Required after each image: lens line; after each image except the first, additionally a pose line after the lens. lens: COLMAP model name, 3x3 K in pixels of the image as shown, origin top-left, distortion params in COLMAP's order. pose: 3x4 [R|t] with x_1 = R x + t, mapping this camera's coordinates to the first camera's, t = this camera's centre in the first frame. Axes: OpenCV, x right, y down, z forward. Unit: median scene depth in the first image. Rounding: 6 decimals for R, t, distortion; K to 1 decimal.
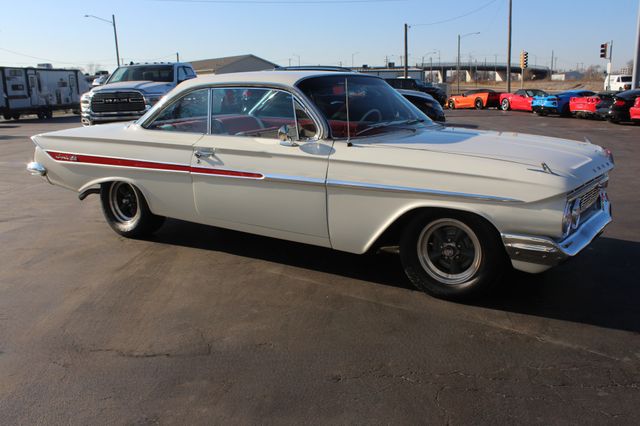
lens RADIAL K [[561.5, 0, 320.0], [0, 561.5, 213.0], [0, 0, 1]] dist [-0.164917, 0.161305]
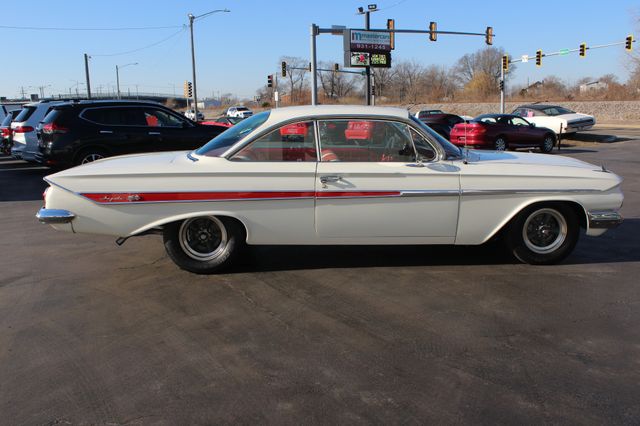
lens RADIAL K [[561.5, 0, 320.0], [0, 561.5, 213.0], [0, 0, 1]] dist [-0.164917, 0.161305]
pose [[0.832901, -0.099854, 0.544339, -0.853303], [0.128121, 0.991658, -0.014128, -0.027110], [-0.538387, 0.081508, 0.838747, 0.088144]]
